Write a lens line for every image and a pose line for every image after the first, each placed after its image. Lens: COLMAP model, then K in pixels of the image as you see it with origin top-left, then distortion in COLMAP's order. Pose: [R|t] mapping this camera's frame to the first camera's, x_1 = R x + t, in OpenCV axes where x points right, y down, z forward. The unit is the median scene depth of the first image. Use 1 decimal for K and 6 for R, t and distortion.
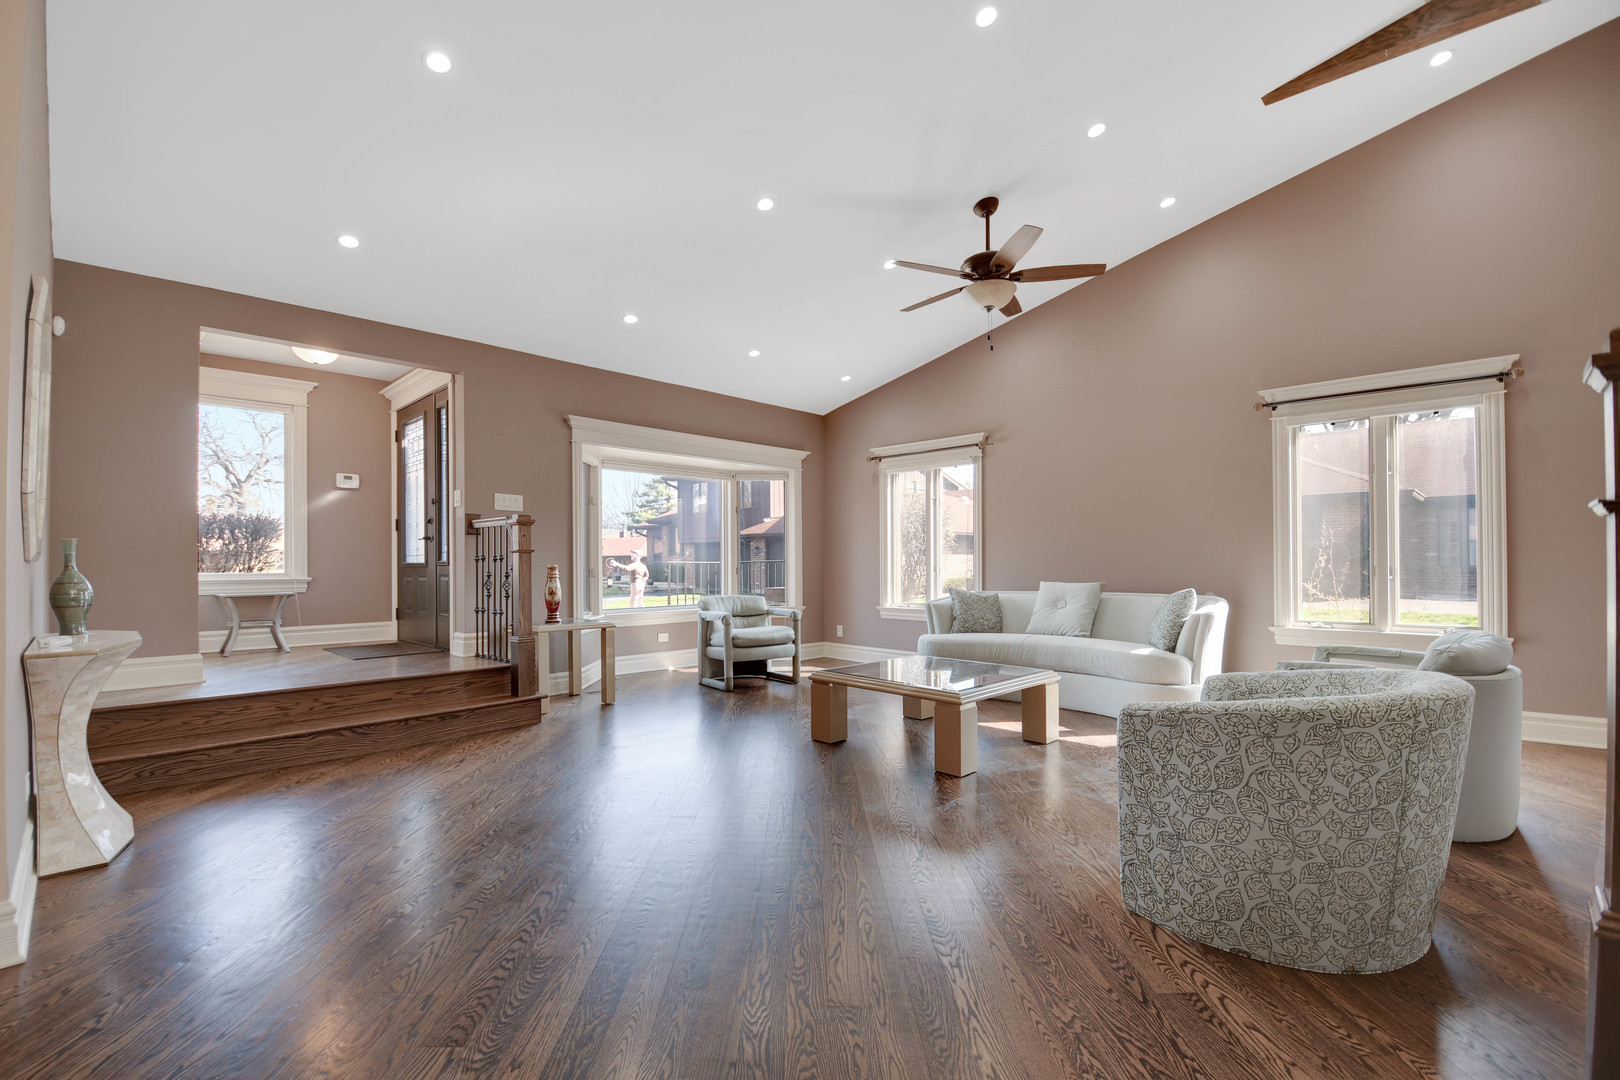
lens RADIAL K [[724.6, 0, 795.1], [0, 724.6, 579.7], [0, 0, 1]] dist [0.001363, -0.017862]
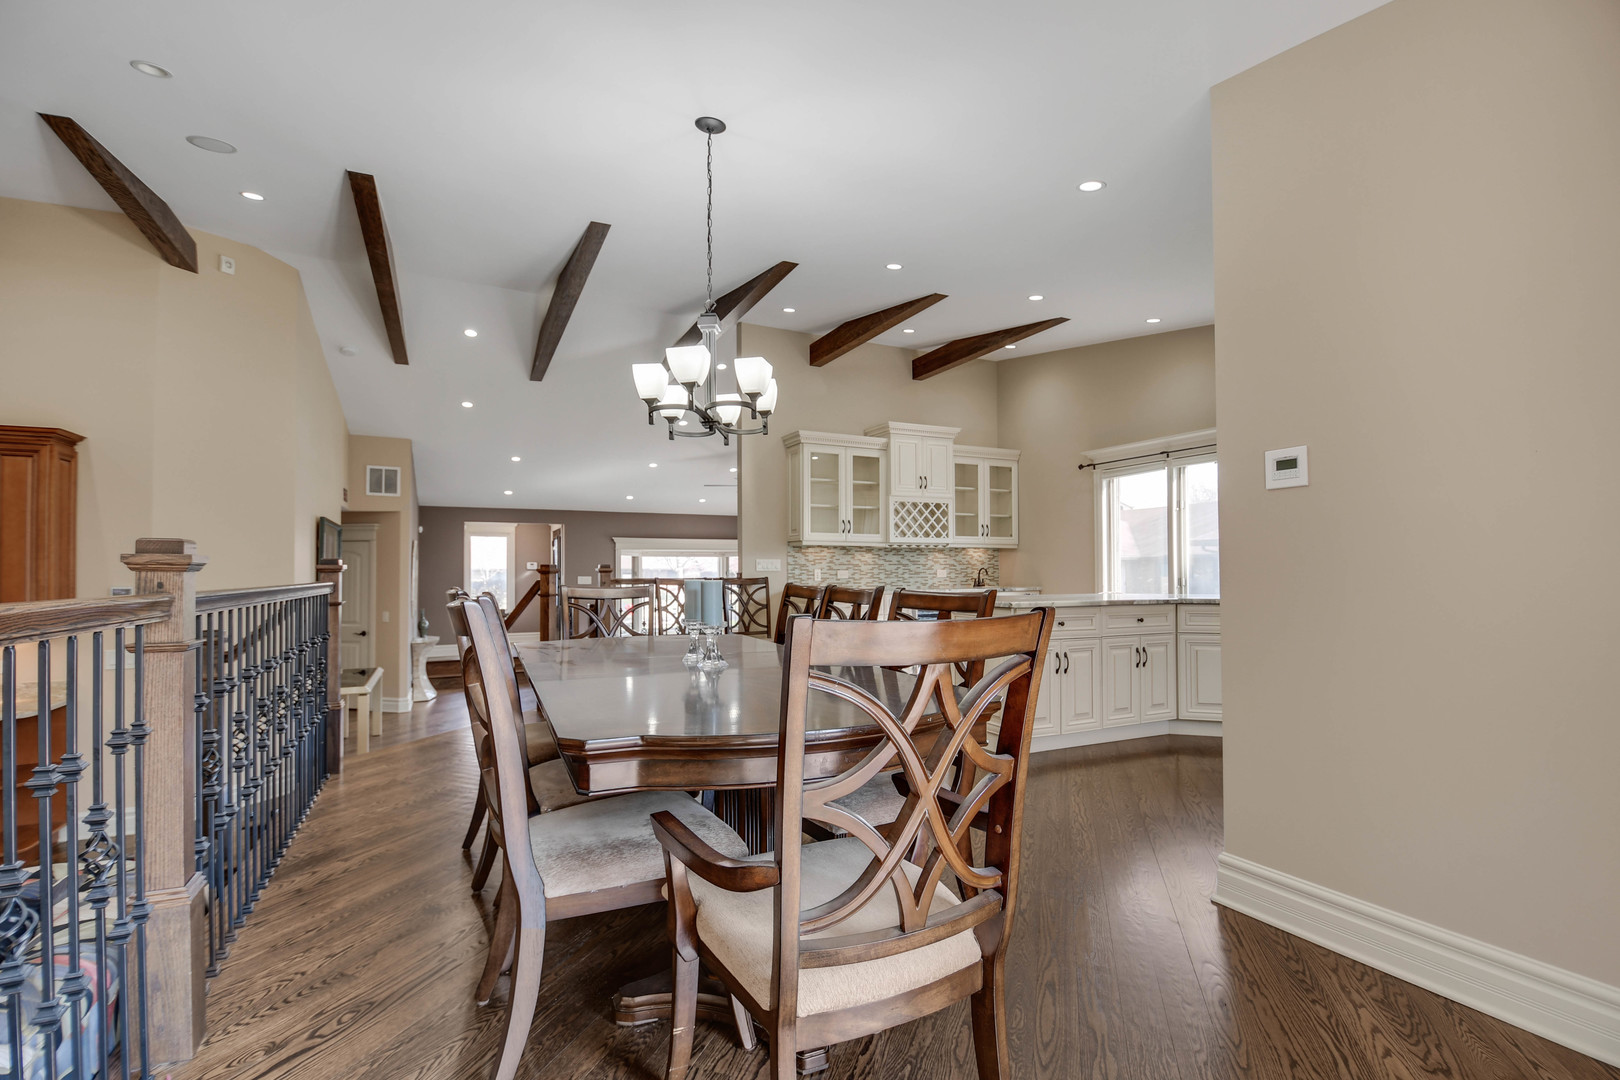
lens RADIAL K [[718.6, 0, 799.1], [0, 718.6, 562.9], [0, 0, 1]] dist [-0.015720, -0.000598]
pose [[0.946788, -0.017847, -0.321363, 1.322726], [0.006545, 0.999323, -0.036216, -0.105705], [0.321792, 0.032186, 0.946263, -1.232810]]
